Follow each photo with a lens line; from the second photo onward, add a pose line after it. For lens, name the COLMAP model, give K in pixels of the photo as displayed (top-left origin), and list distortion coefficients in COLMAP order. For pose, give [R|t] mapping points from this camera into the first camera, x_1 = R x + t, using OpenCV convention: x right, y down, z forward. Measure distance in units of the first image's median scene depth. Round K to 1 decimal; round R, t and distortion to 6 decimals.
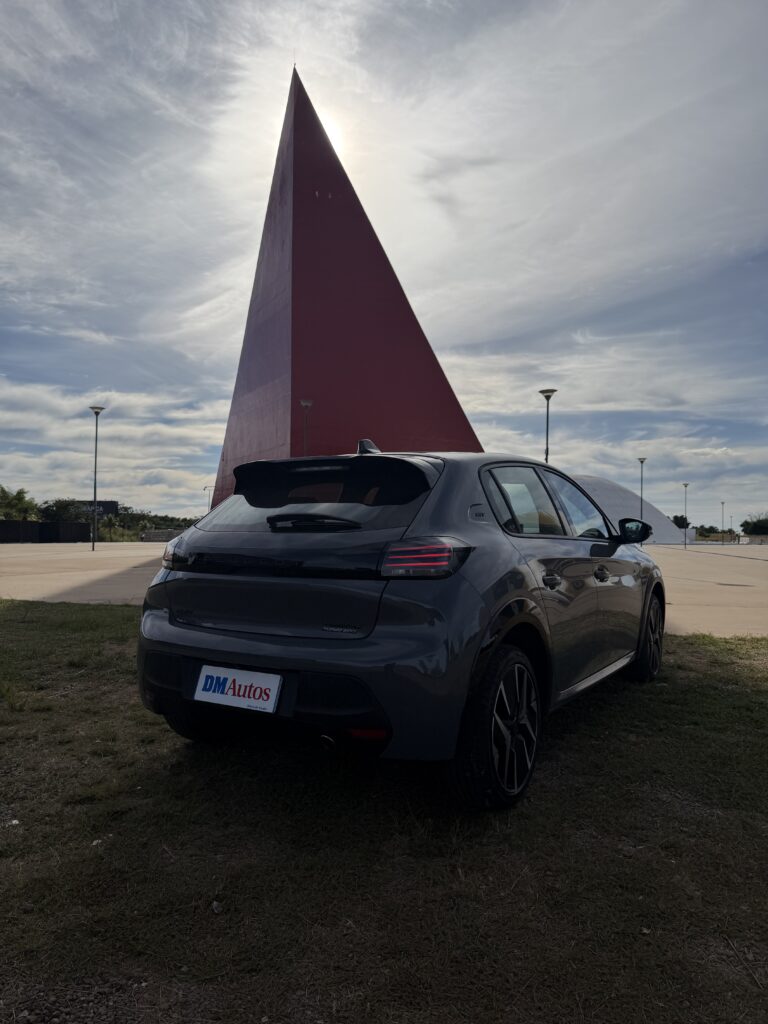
lens RADIAL K [[728.5, 0, 381.6], [0, 728.5, 505.4], [0, 0, 1]] dist [0.010080, -0.008659]
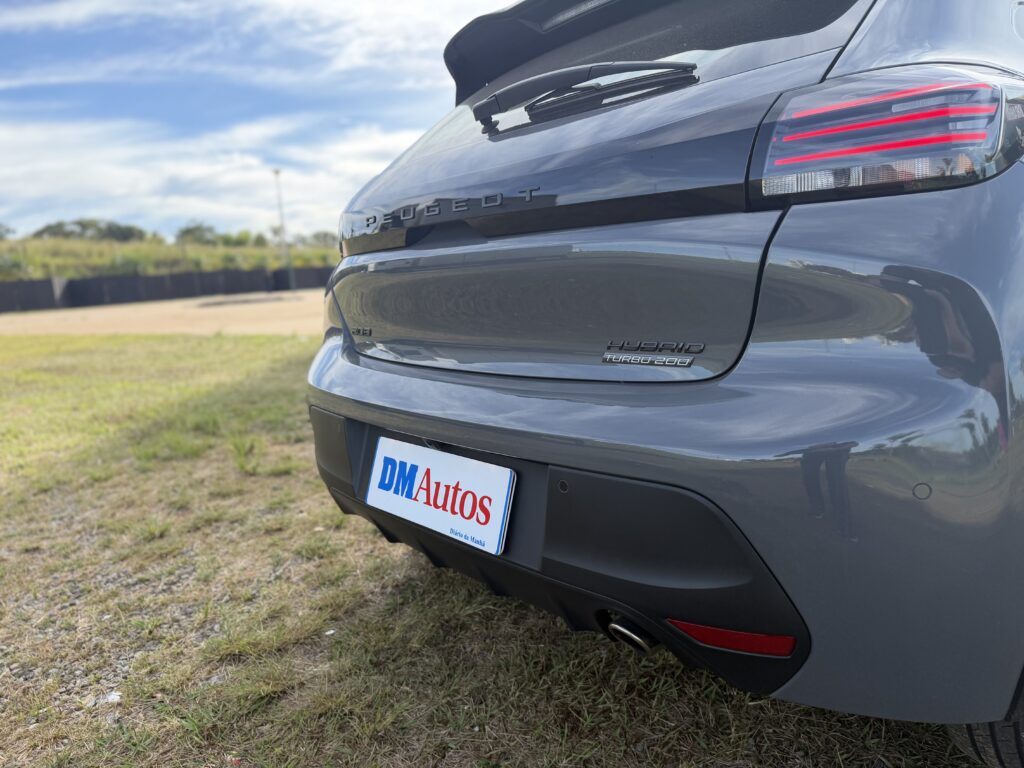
lens RADIAL K [[720.5, 0, 509.5], [0, 720.5, 381.5], [0, 0, 1]] dist [0.036374, -0.004372]
pose [[0.949549, -0.027003, -0.312453, -0.006721], [0.090713, 0.977348, 0.191212, 0.088477], [0.300212, -0.209909, 0.930490, 0.528873]]
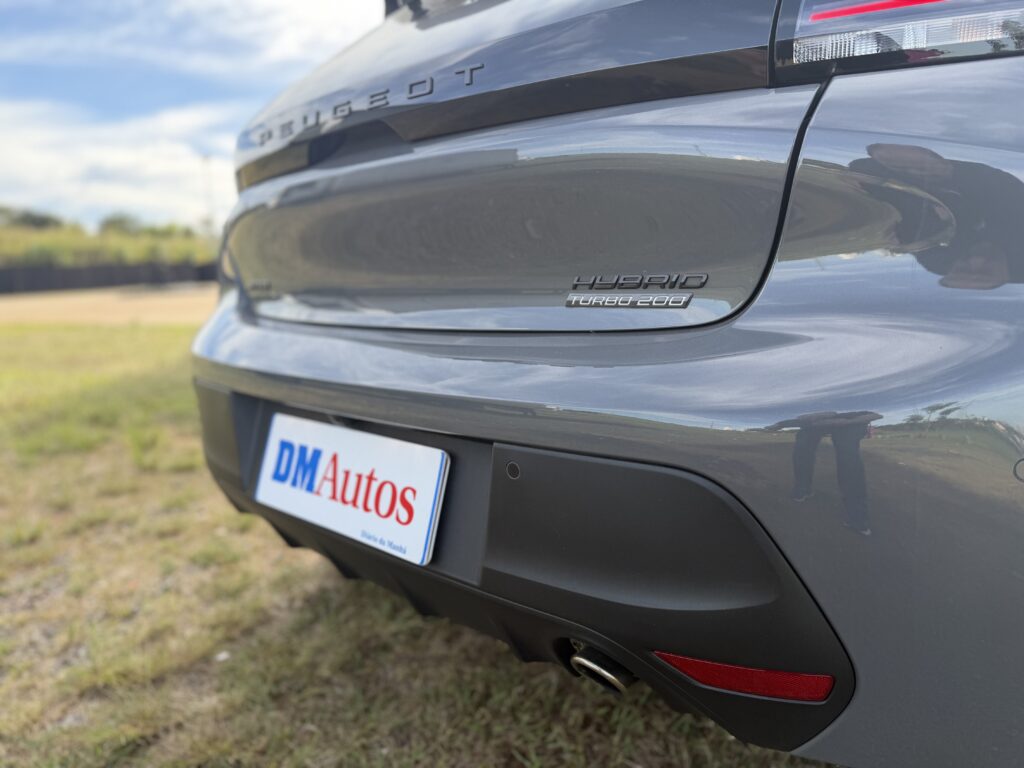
lens RADIAL K [[722.5, 0, 507.8], [0, 722.5, 384.4], [0, 0, 1]] dist [0.005545, -0.006274]
pose [[0.972842, -0.018231, -0.230750, -0.032434], [0.065897, 0.977455, 0.200596, 0.122771], [0.221891, -0.210354, 0.952111, 0.606850]]
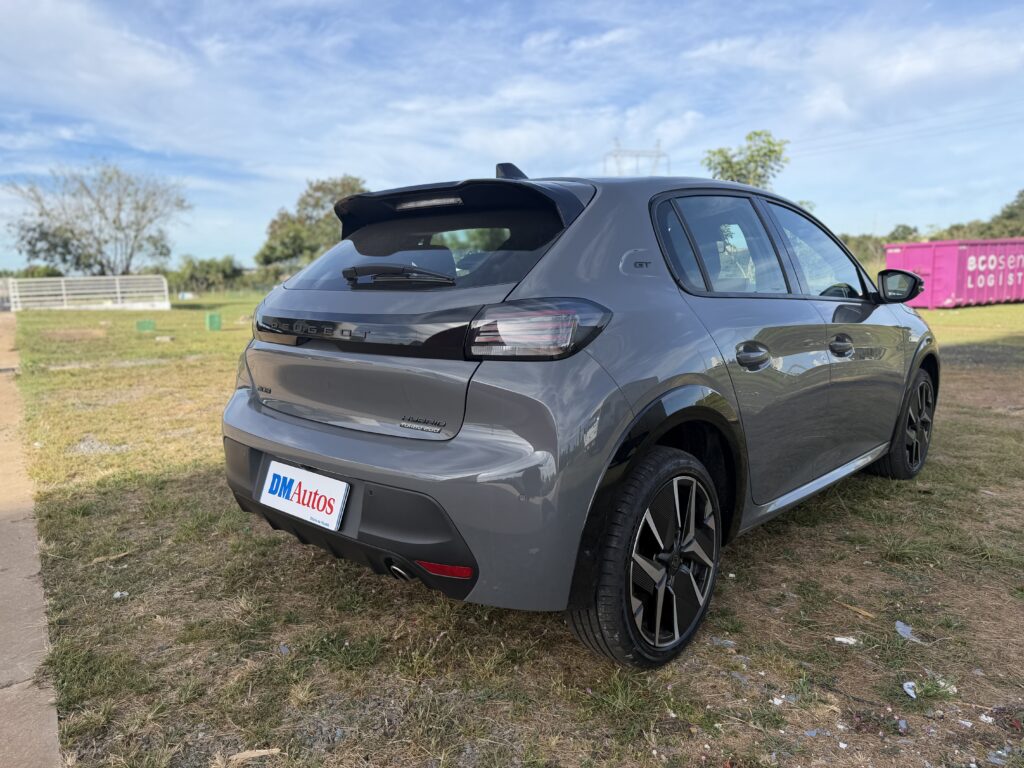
lens RADIAL K [[728.9, 0, 501.7], [0, 728.9, 386.0], [0, 0, 1]] dist [0.005853, -0.002365]
pose [[0.981008, 0.022136, -0.192699, 0.137100], [0.010461, 0.985982, 0.166521, 0.009286], [0.193684, -0.165374, 0.967025, 0.271876]]
